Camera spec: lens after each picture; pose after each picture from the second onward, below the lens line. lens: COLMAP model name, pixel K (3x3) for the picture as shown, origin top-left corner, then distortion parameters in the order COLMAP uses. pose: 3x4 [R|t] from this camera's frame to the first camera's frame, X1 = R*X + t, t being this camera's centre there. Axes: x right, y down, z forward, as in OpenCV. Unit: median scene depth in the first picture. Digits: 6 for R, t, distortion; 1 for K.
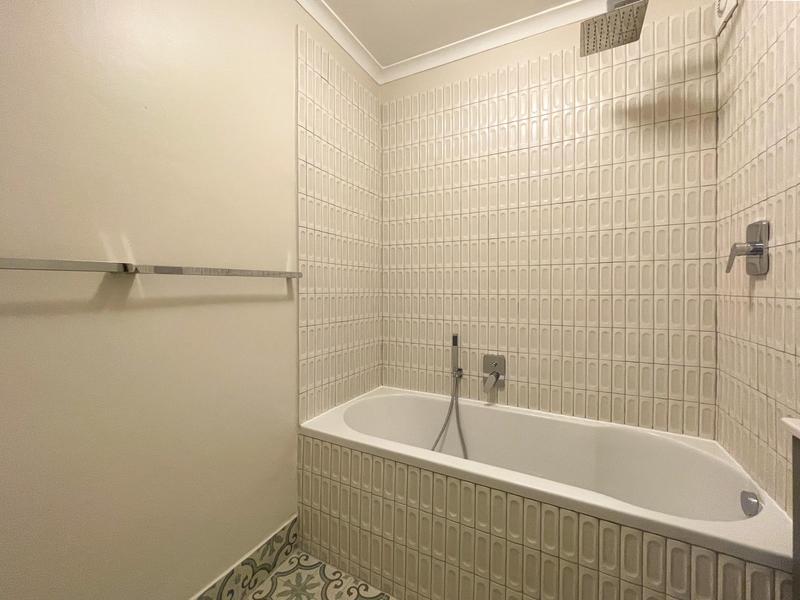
lens RADIAL K [[328.6, 0, 398.2], [0, 328.6, 300.7], [0, 0, 1]] dist [0.001721, 0.000173]
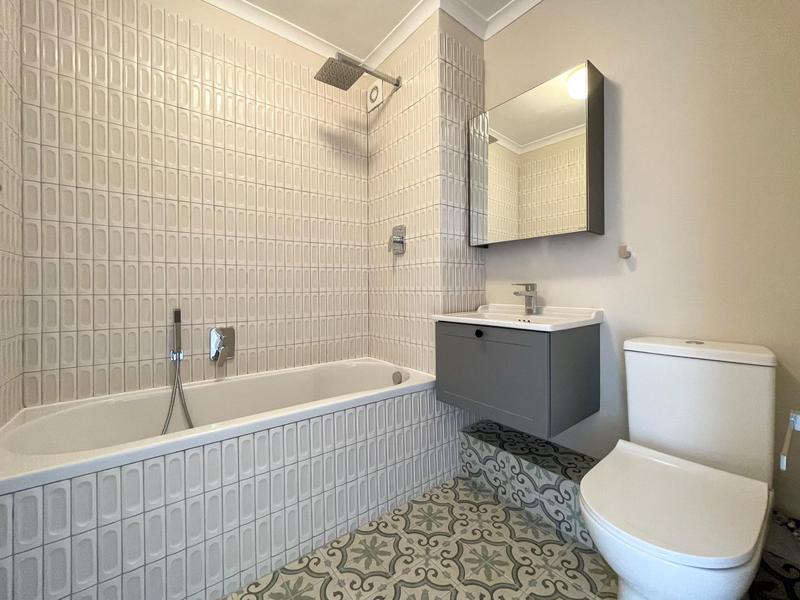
lens RADIAL K [[328.6, 0, 398.2], [0, 328.6, 300.7], [0, 0, 1]] dist [0.001721, 0.000173]
pose [[0.425617, -0.040064, 0.904016, -0.411949], [0.037152, 0.998951, 0.026779, 0.090859], [-0.904140, 0.022188, 0.426659, 0.134133]]
